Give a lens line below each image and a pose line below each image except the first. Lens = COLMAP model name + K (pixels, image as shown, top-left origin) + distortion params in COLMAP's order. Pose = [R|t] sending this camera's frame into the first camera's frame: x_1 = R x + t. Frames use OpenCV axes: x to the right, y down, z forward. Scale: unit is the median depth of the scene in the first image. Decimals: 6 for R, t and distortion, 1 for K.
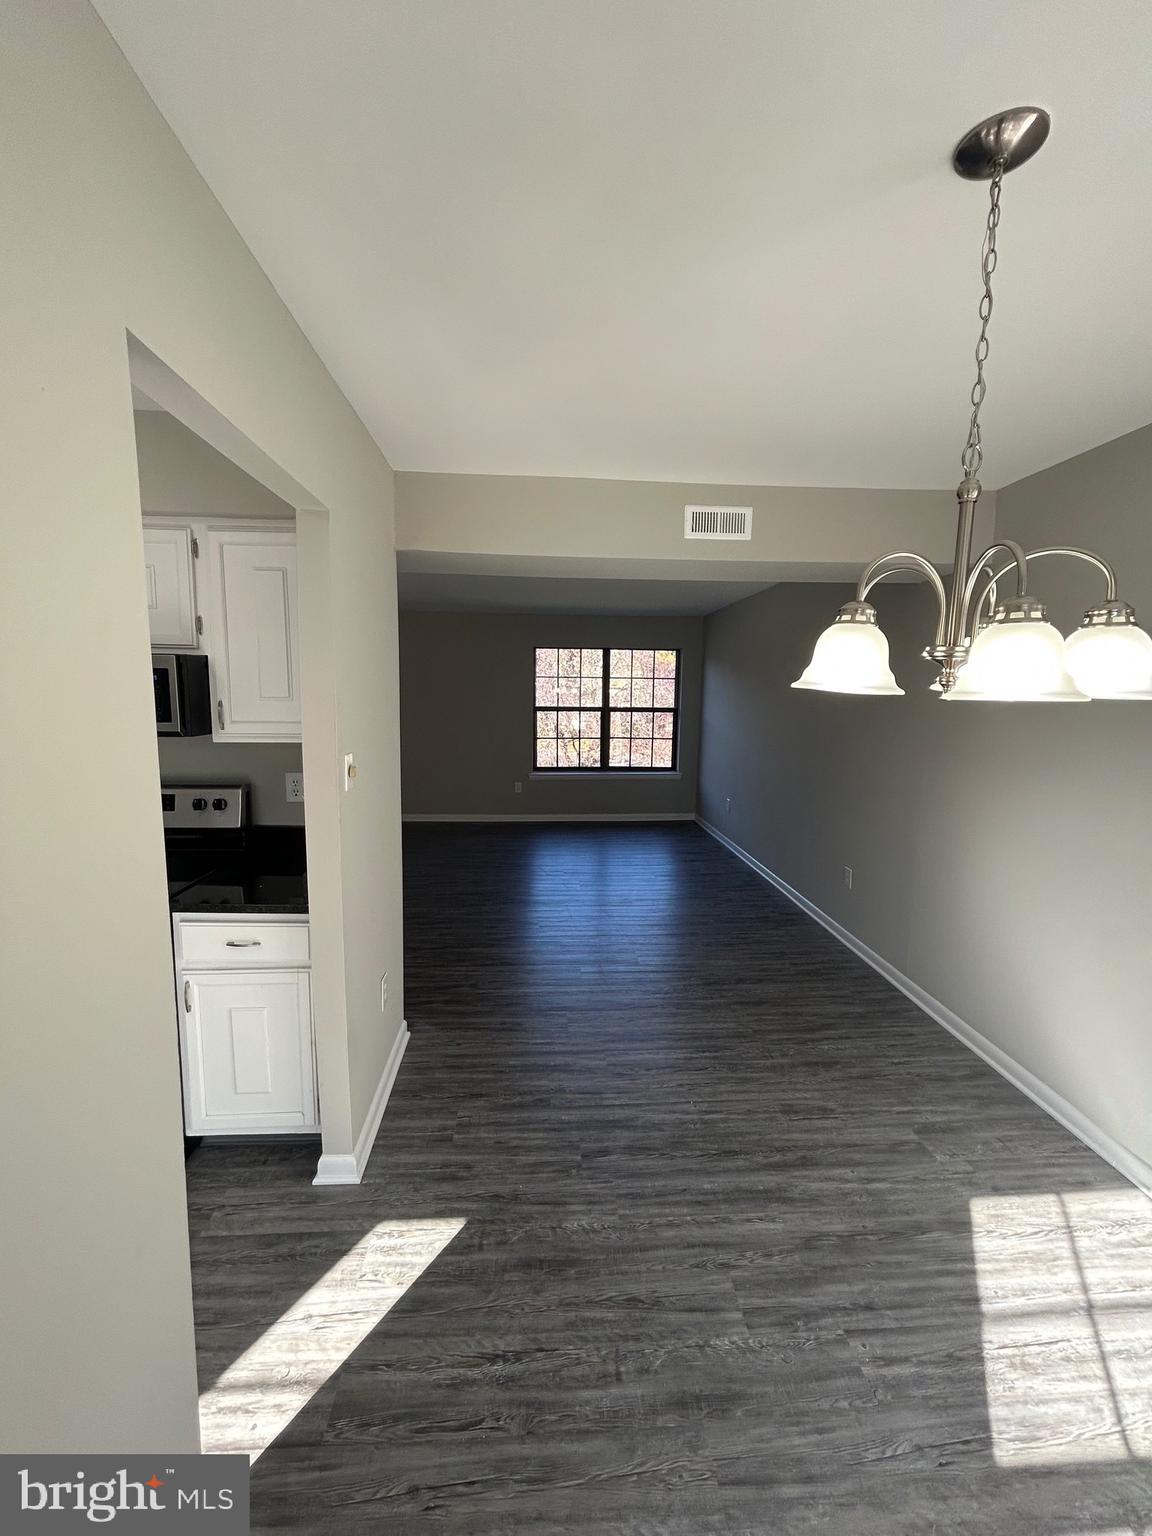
lens RADIAL K [[625.8, 0, 589.5], [0, 625.8, 711.4], [0, 0, 1]] dist [-0.001390, -0.000049]
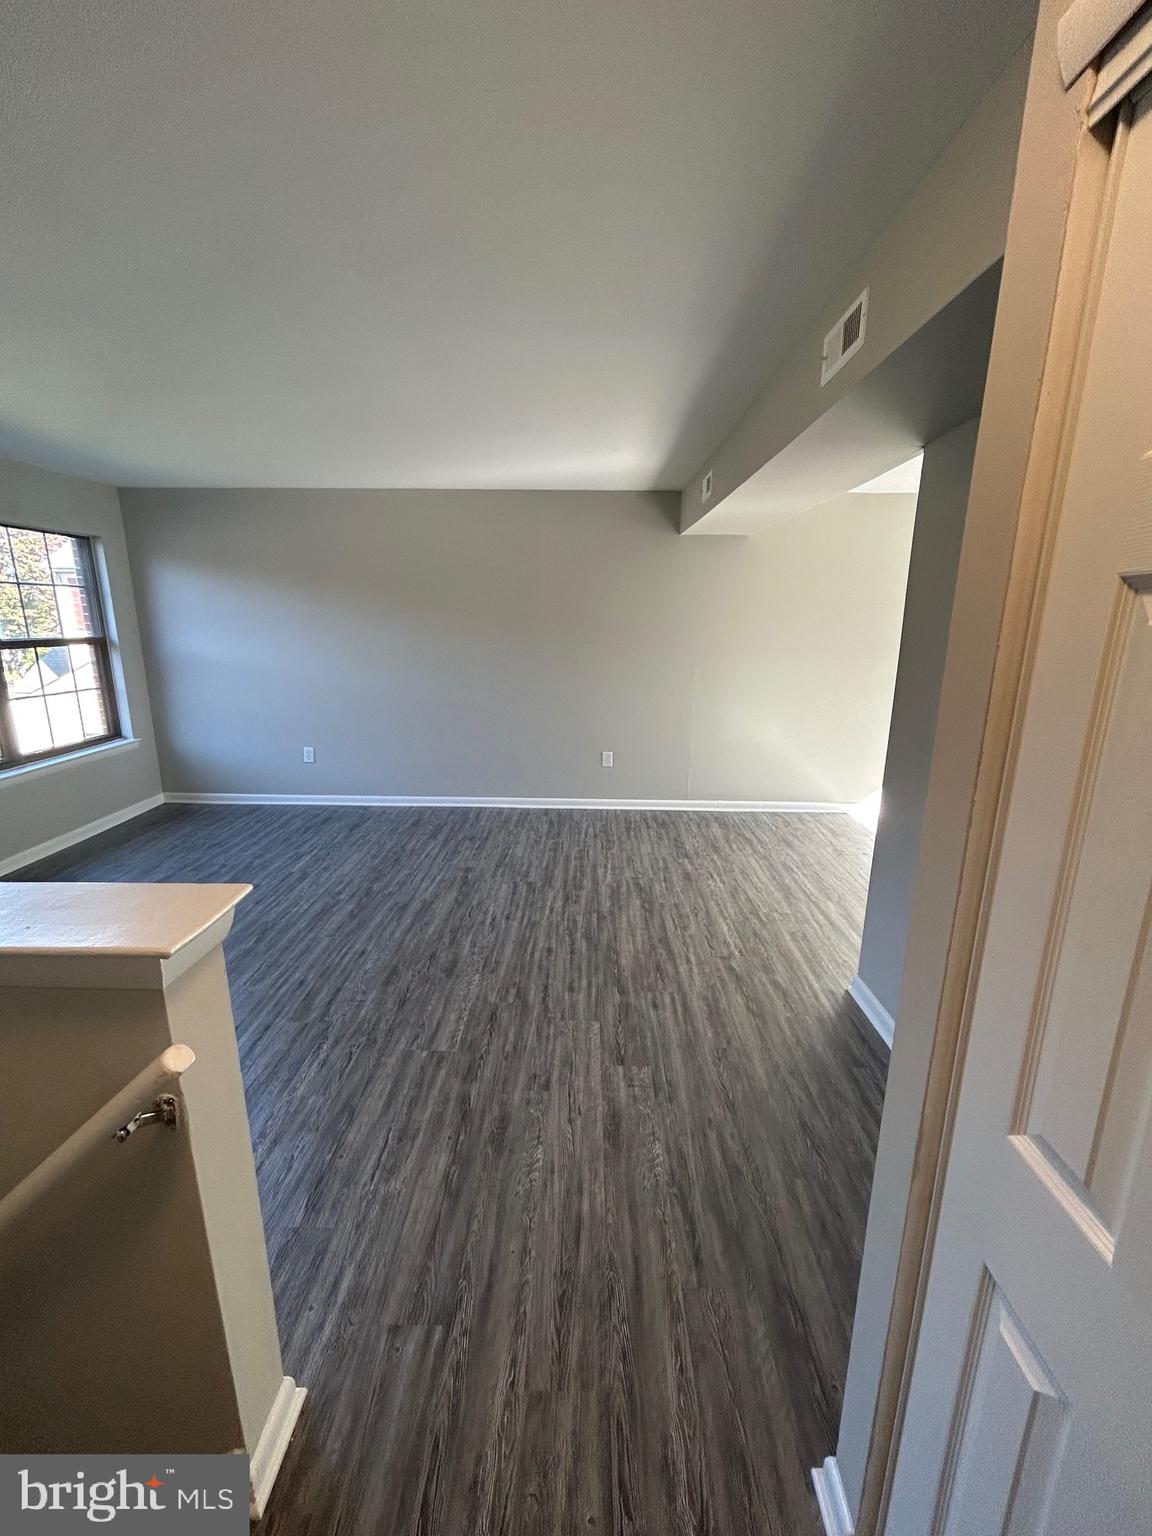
lens RADIAL K [[625.8, 0, 561.4], [0, 625.8, 762.1], [0, 0, 1]] dist [-0.001390, -0.000049]
pose [[0.095395, -0.234259, 0.967482, -0.908513], [0.024975, 0.972172, 0.232932, -0.034094], [-0.995126, 0.001942, 0.098591, 1.048378]]
